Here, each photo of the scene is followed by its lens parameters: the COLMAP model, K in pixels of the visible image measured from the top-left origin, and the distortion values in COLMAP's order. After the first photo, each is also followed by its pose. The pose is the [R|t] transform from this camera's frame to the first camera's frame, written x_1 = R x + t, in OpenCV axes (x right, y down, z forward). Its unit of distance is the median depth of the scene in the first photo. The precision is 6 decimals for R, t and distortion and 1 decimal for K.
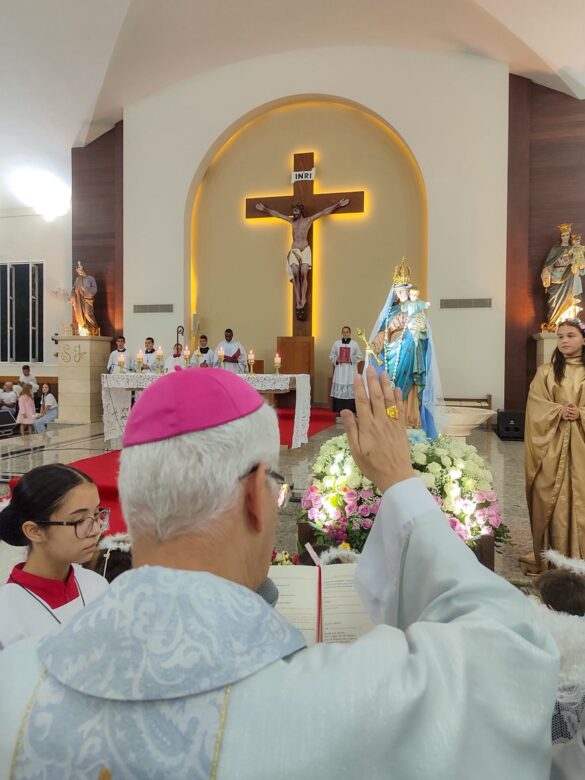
lens RADIAL K [[566.2, 0, 304.0], [0, 566.2, 371.0], [0, 0, 1]] dist [0.012597, 0.000656]
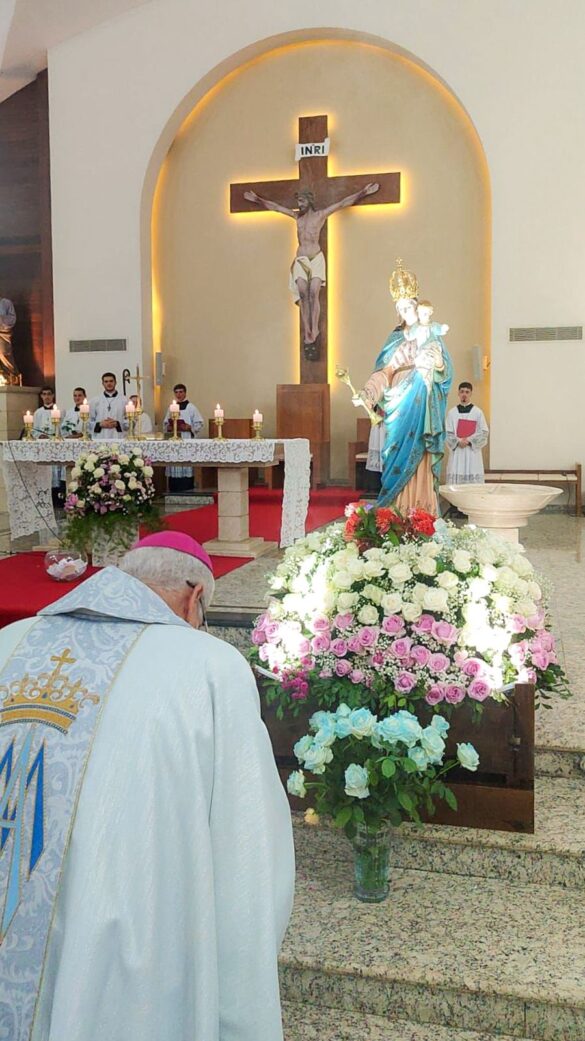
lens RADIAL K [[791.2, 0, 361.2], [0, 791.2, 459.2], [0, 0, 1]] dist [0.000821, 0.000155]
pose [[0.999594, -0.011412, 0.026094, 0.030915], [0.010571, 0.999428, 0.032134, 0.000684], [-0.026446, -0.031845, 0.999143, 0.029184]]
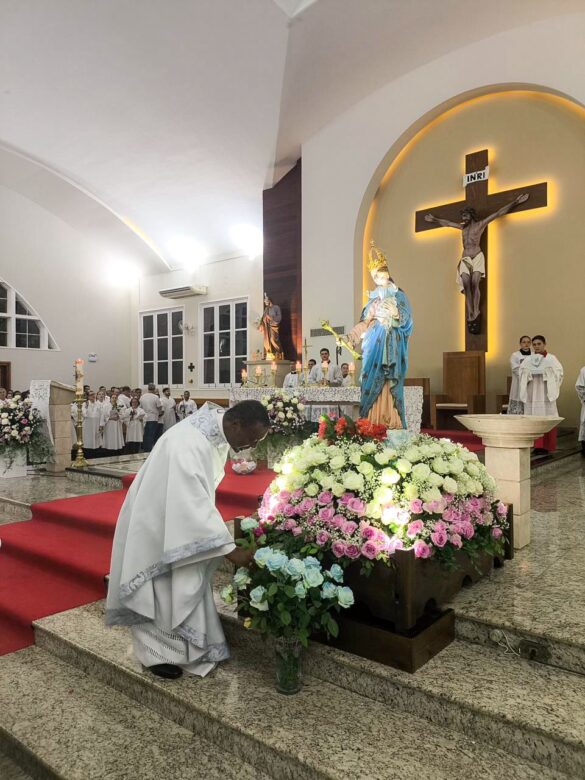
lens RADIAL K [[568.1, 0, 290.0], [0, 568.1, 383.6], [0, 0, 1]] dist [0.106350, -0.190783]
pose [[0.896822, -0.017841, -0.442031, 0.146560], [0.004492, 0.999502, -0.031226, 0.018989], [0.442368, 0.026019, 0.896456, 0.044240]]
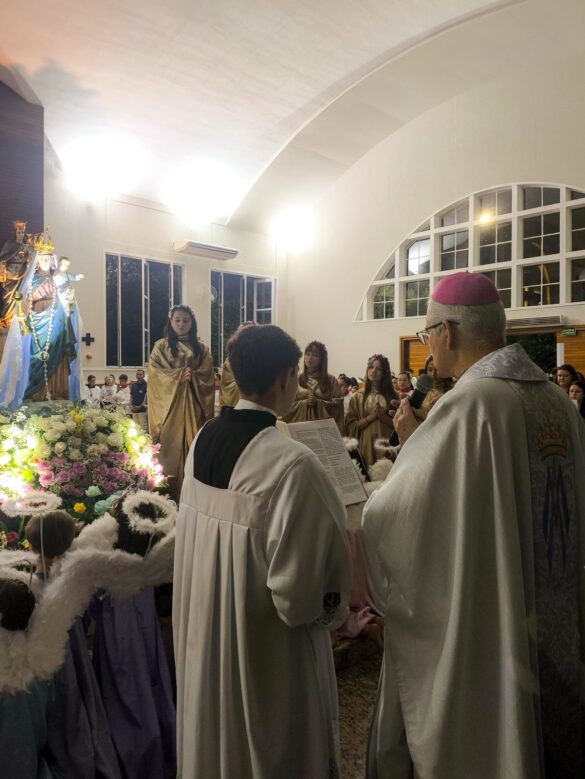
lens RADIAL K [[573.5, 0, 296.8], [0, 573.5, 388.5], [0, 0, 1]] dist [0.104315, -0.190243]
pose [[0.535027, -0.024417, 0.844482, -0.147848], [0.013332, 0.999702, 0.020458, 0.021687], [-0.844730, 0.000313, 0.535193, 0.033221]]
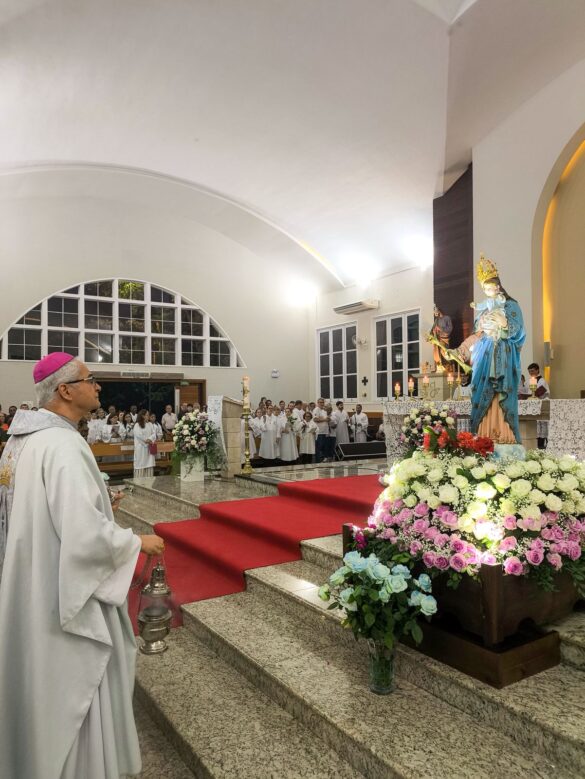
lens RADIAL K [[573.5, 0, 296.8], [0, 573.5, 388.5], [0, 0, 1]] dist [0.104315, -0.190243]
pose [[0.716457, -0.036113, -0.696696, 0.192009], [0.004408, 0.998874, -0.047244, 0.019153], [0.697617, 0.030778, 0.715810, 0.050815]]
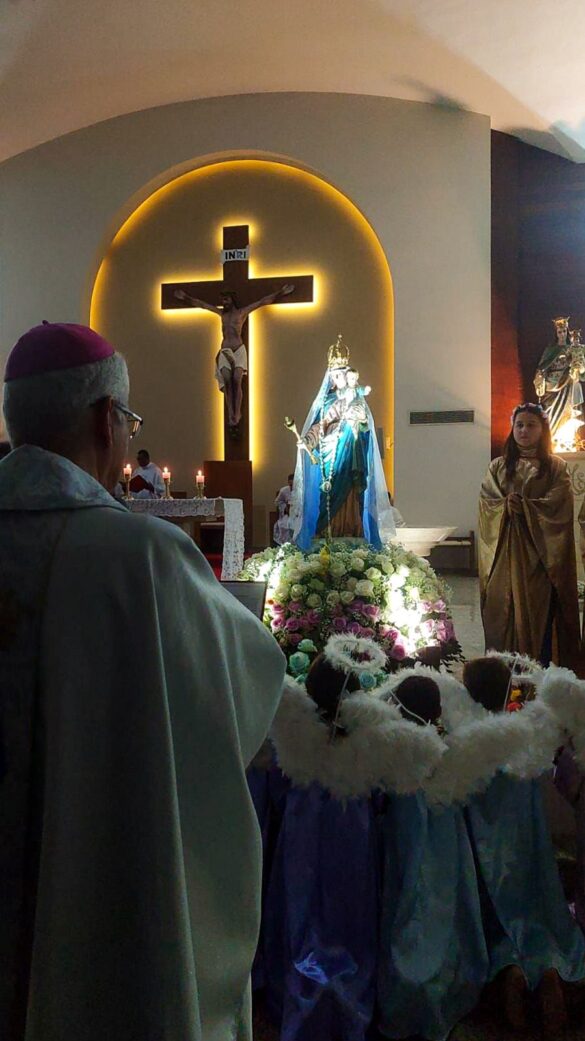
lens RADIAL K [[753.1, 0, 295.2], [0, 753.1, 519.1], [0, 0, 1]] dist [0.008046, -0.002140]
pose [[0.997881, -0.011782, 0.063984, 0.010914], [0.012078, 0.999918, -0.004240, 0.025565], [-0.063929, 0.005003, 0.997942, -0.039178]]
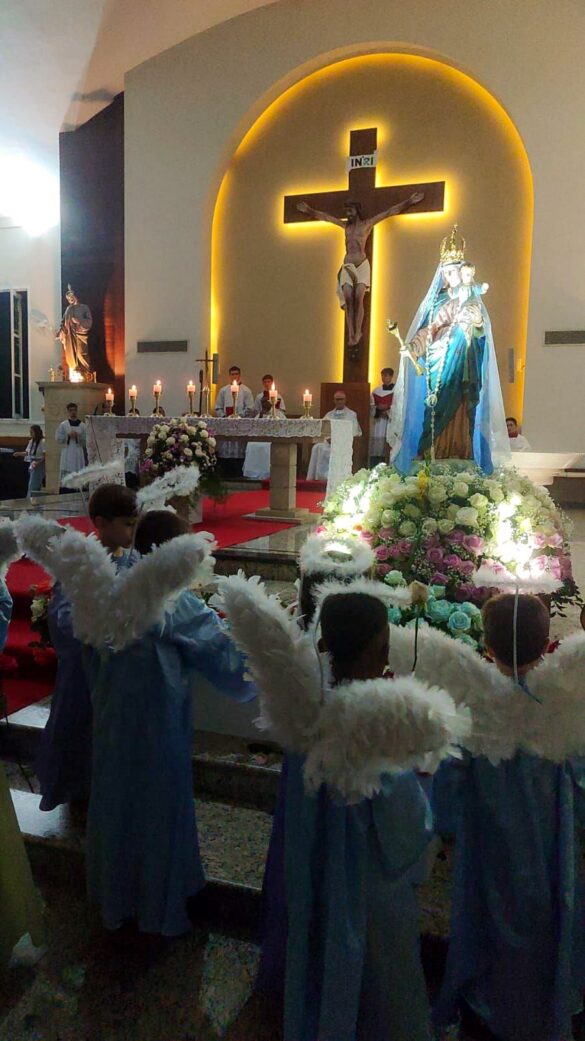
lens RADIAL K [[745.3, 0, 296.9], [0, 745.3, 518.7], [0, 0, 1]] dist [0.000252, -0.001623]
pose [[0.994539, 0.024167, -0.101525, 0.025934], [-0.014922, 0.995752, 0.090855, 0.030591], [0.103290, -0.088844, 0.990676, -0.001609]]
